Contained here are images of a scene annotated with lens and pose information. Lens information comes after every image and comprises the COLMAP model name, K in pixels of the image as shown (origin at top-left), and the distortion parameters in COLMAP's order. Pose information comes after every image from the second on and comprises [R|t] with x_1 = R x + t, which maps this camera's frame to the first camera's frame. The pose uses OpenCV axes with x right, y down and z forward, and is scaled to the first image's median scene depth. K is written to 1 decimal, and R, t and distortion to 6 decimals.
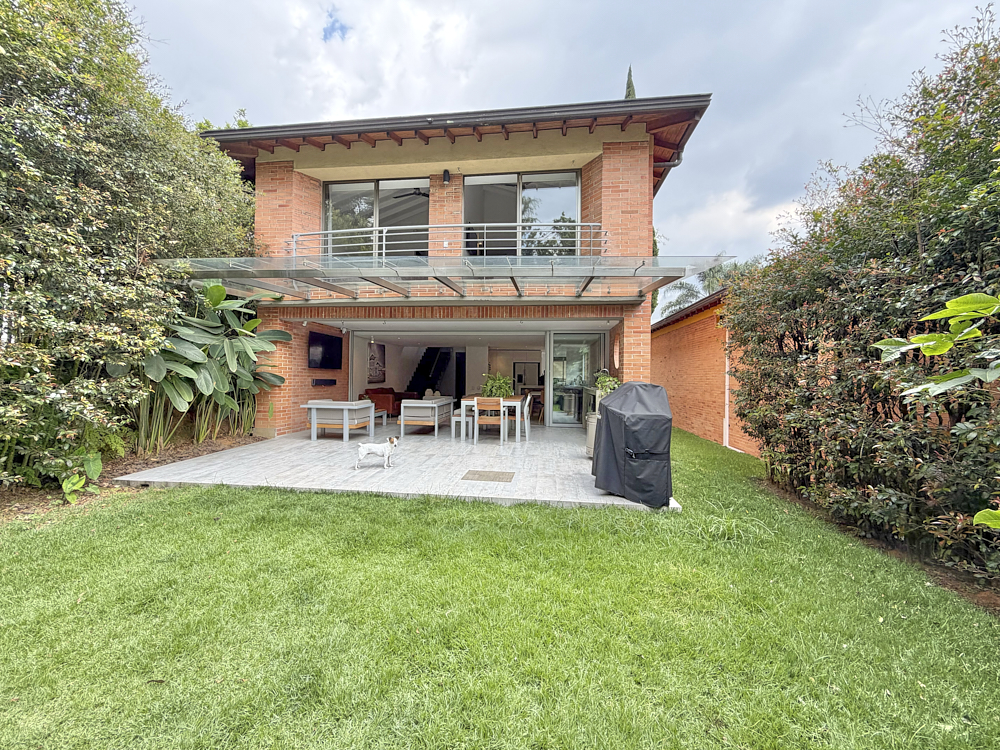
lens RADIAL K [[401.3, 0, 497.2], [0, 401.3, 374.8], [0, 0, 1]] dist [-0.000153, 0.000036]
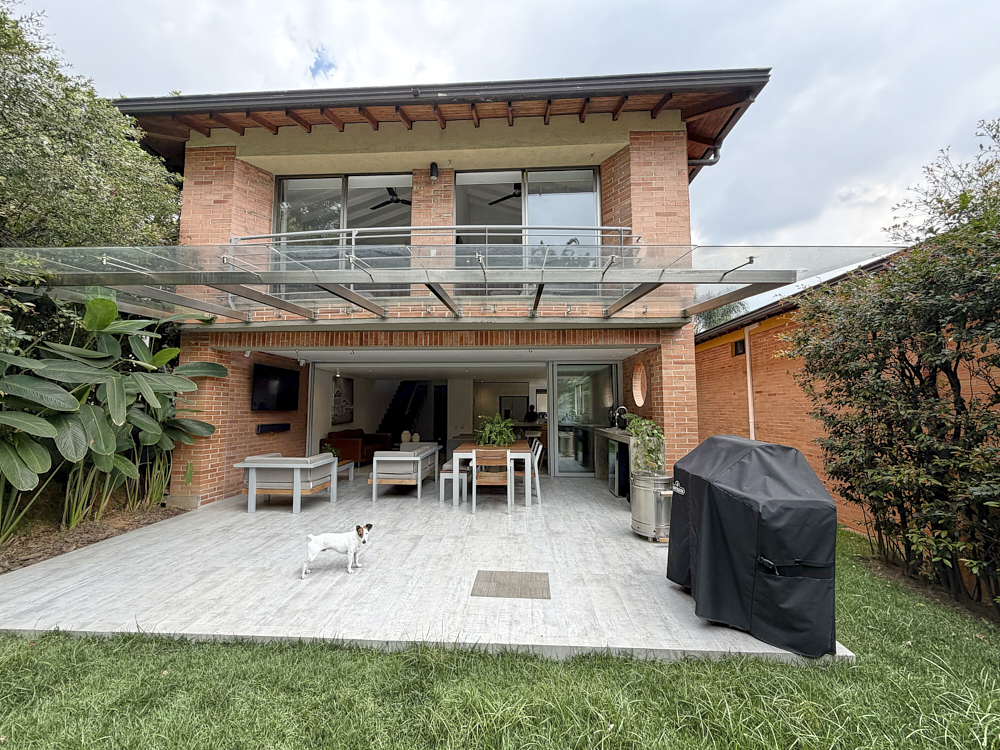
lens RADIAL K [[401.3, 0, 497.2], [0, 401.3, 374.8], [0, 0, 1]] dist [-0.000153, 0.000036]
pose [[0.997517, -0.007316, 0.070044, -0.062752], [0.012544, 0.997142, -0.074498, -0.027548], [-0.069298, 0.075192, 0.994758, 0.234961]]
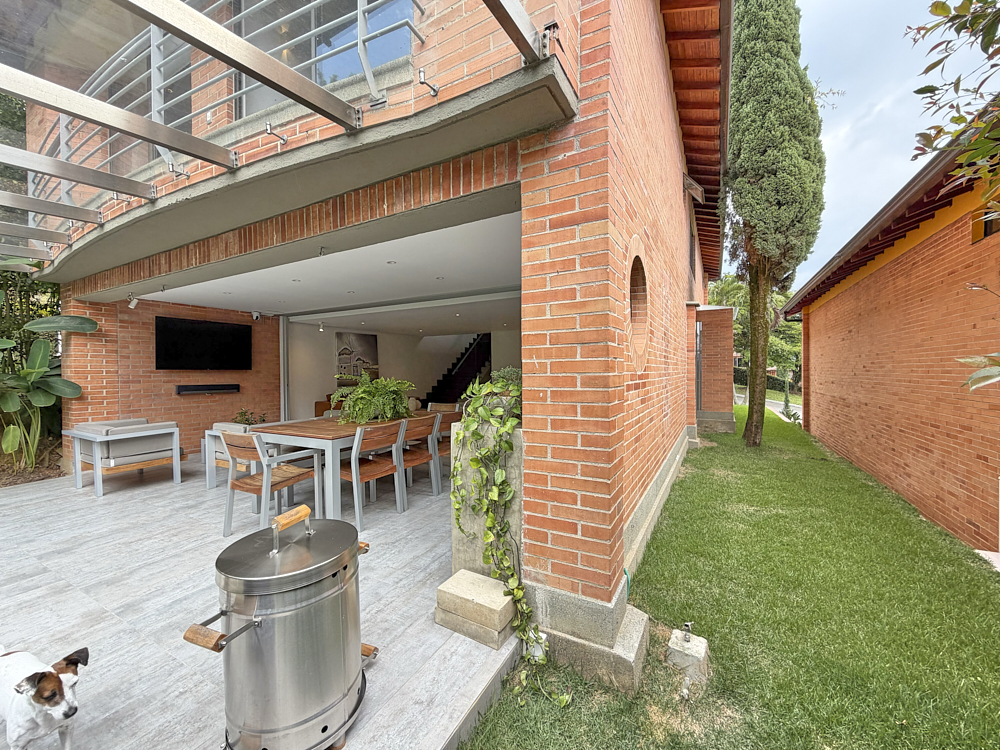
lens RADIAL K [[401.3, 0, 497.2], [0, 401.3, 374.8], [0, 0, 1]] dist [-0.000153, 0.000036]
pose [[0.926157, -0.016976, -0.376755, 0.404439], [0.023306, 0.999653, 0.012248, -0.003903], [0.376417, -0.020125, 0.926232, 0.708477]]
